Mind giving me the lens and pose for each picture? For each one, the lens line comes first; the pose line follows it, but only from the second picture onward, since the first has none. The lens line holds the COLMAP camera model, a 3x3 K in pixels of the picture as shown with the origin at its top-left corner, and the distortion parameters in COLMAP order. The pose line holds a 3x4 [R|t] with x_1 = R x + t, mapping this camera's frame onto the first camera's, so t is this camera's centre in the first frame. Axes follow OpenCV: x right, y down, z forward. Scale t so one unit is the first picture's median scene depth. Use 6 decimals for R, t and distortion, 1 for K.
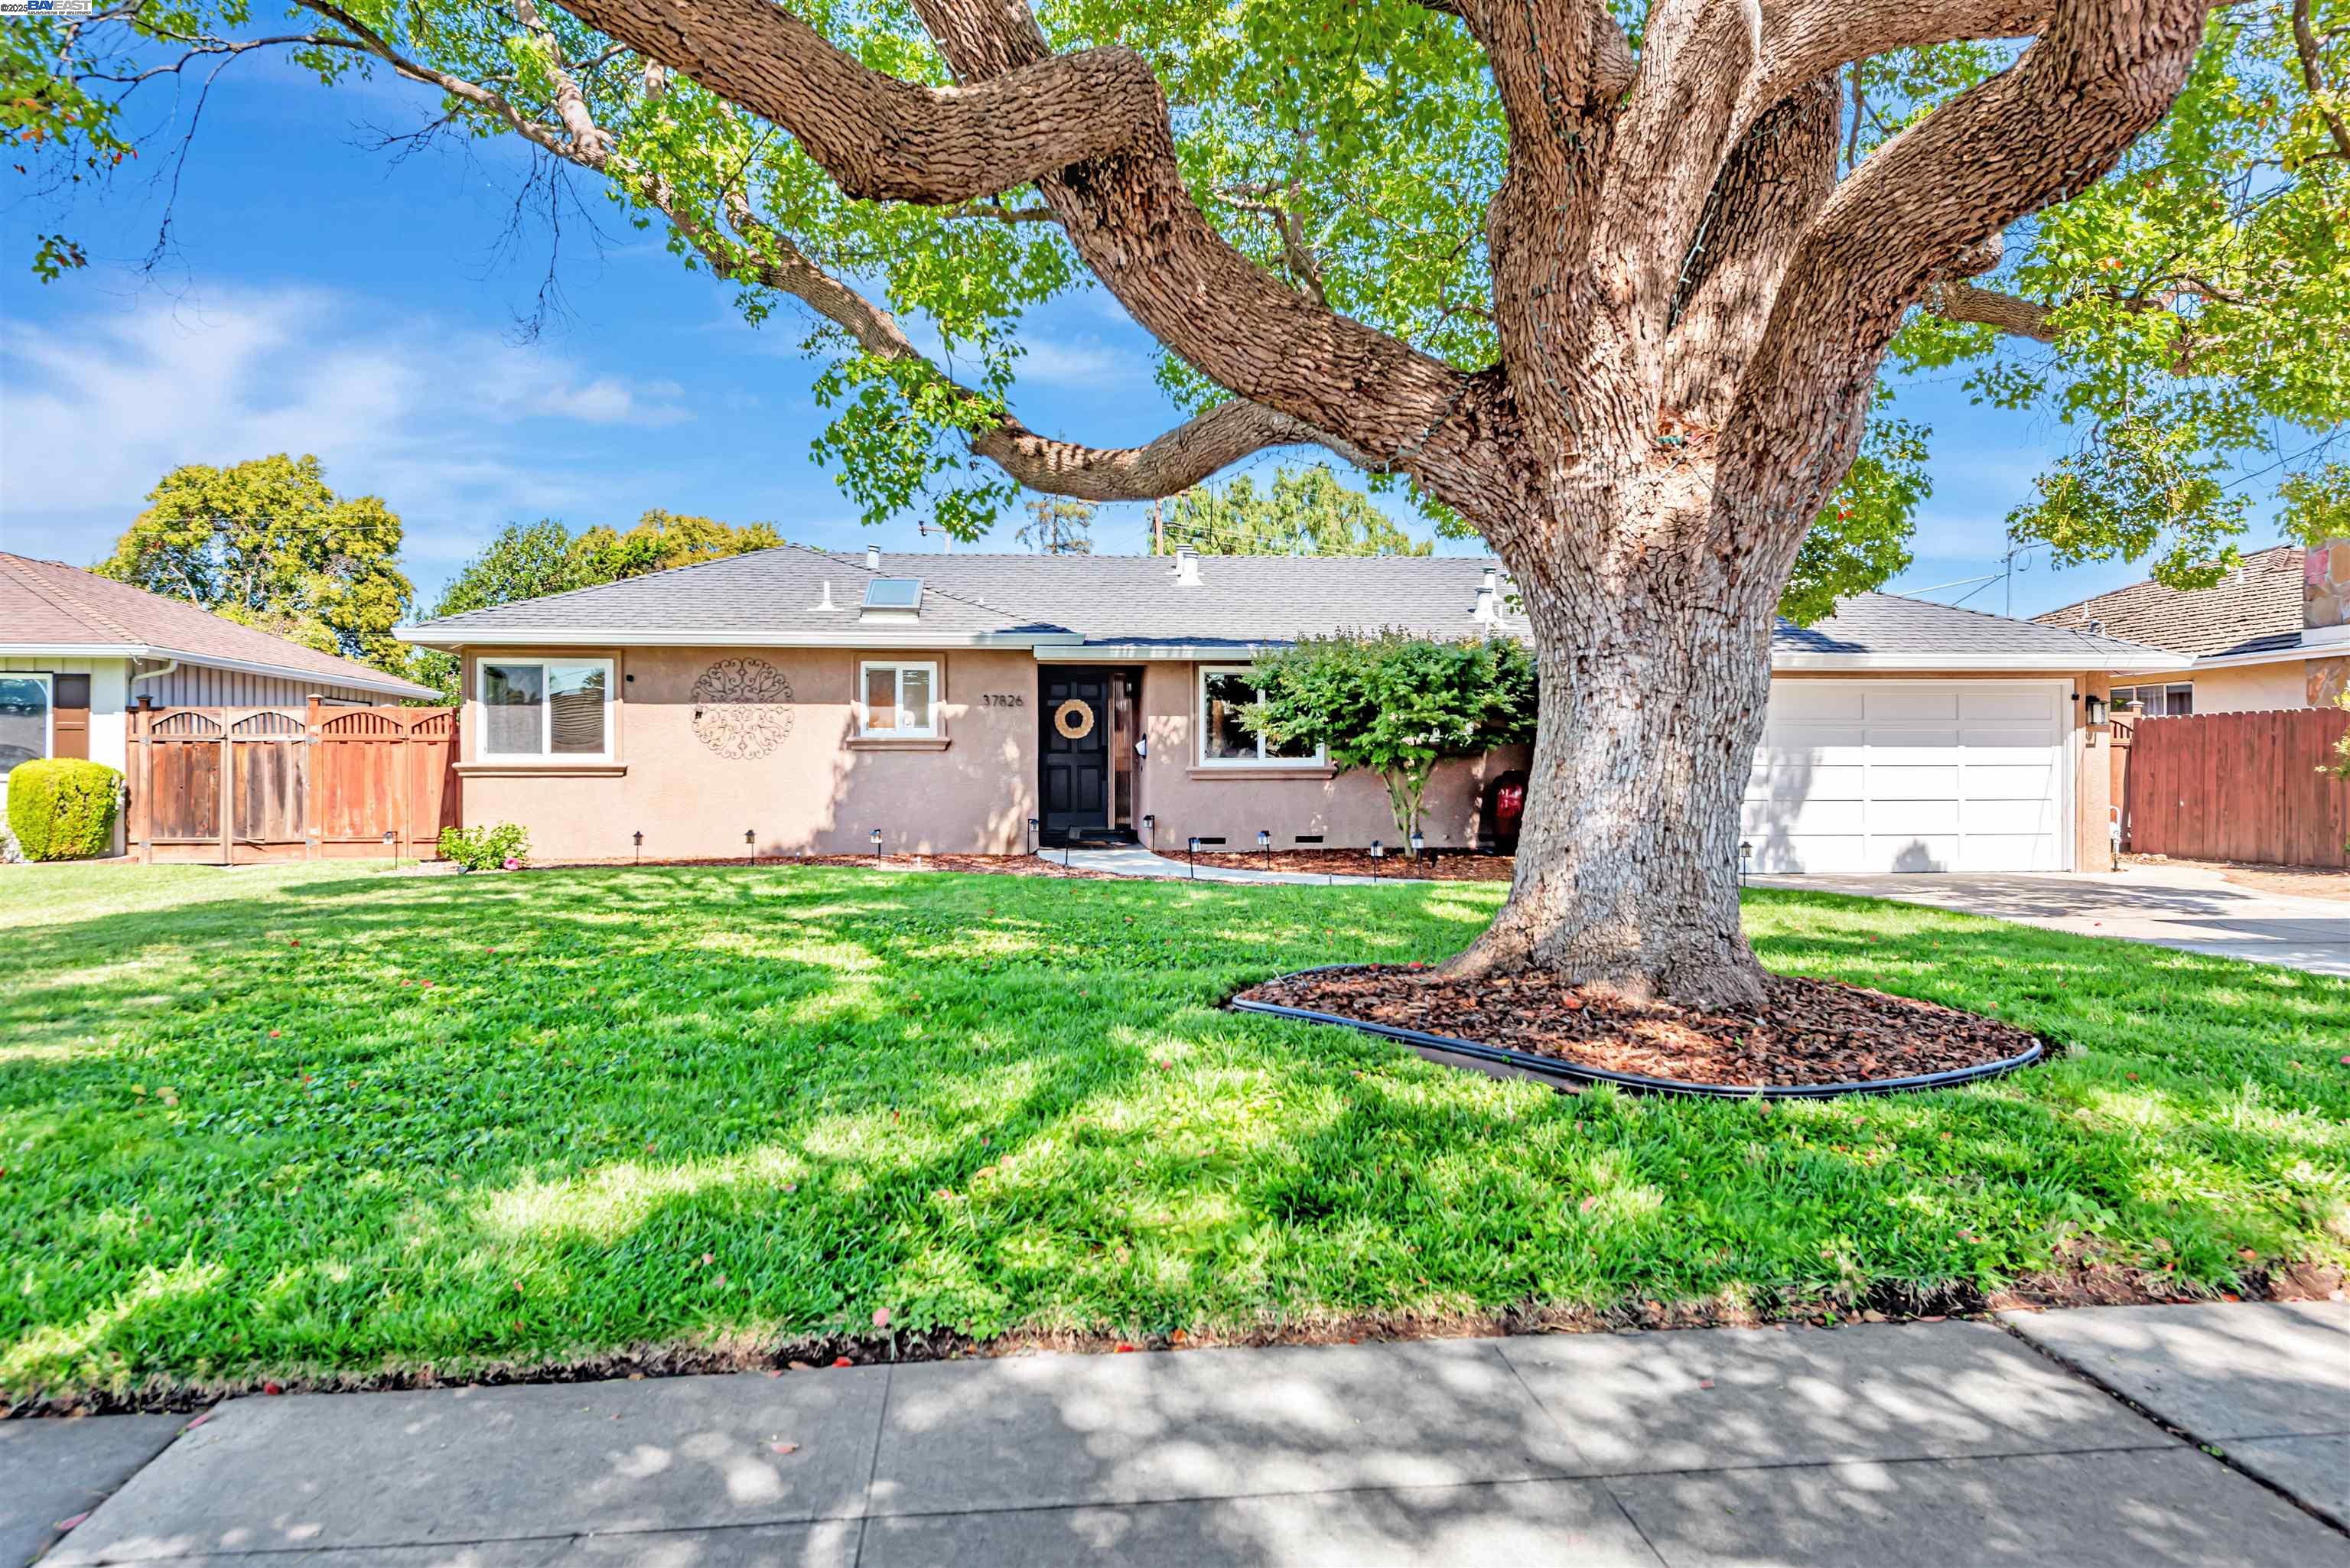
lens RADIAL K [[1626.2, 0, 1175.0], [0, 1626.2, 784.0], [0, 0, 1]] dist [-0.000320, -0.000084]
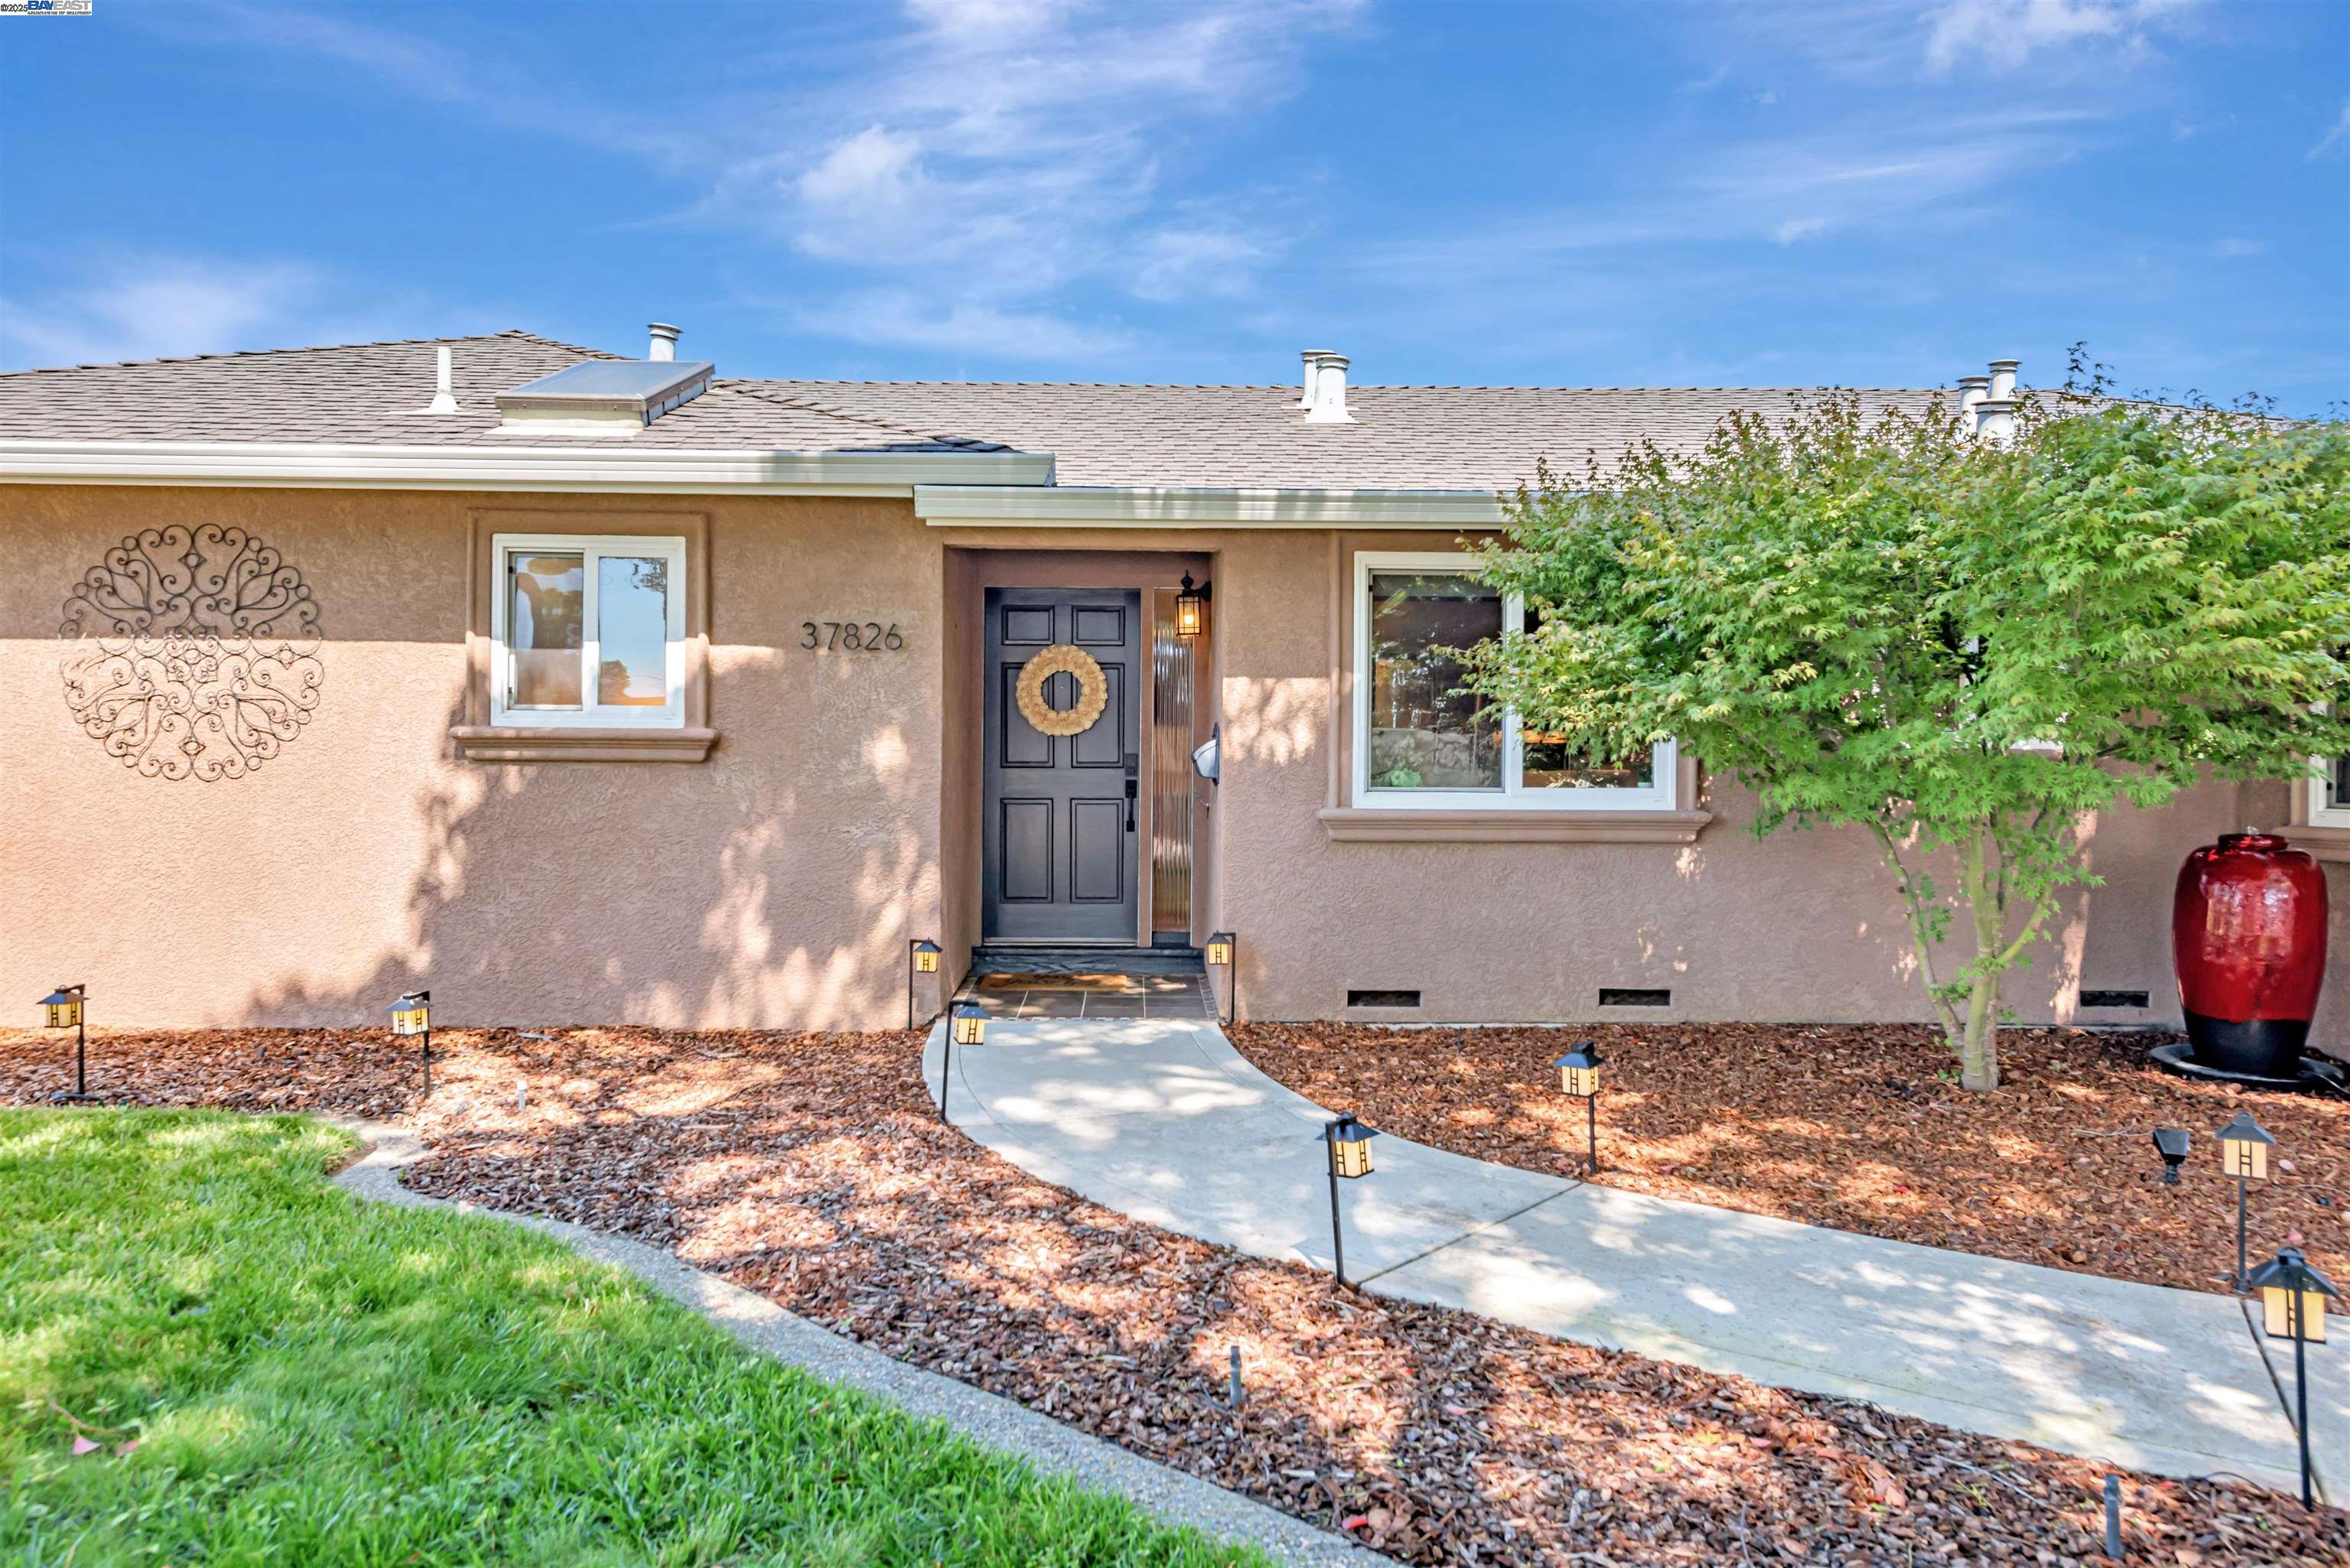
lens RADIAL K [[1626.2, 0, 1175.0], [0, 1626.2, 784.0], [0, 0, 1]] dist [-0.000320, -0.000084]
pose [[0.998471, 0.005965, -0.054948, -0.006983], [-0.007008, 0.999799, -0.018796, -0.008582], [0.054825, 0.019152, 0.998312, 0.614548]]
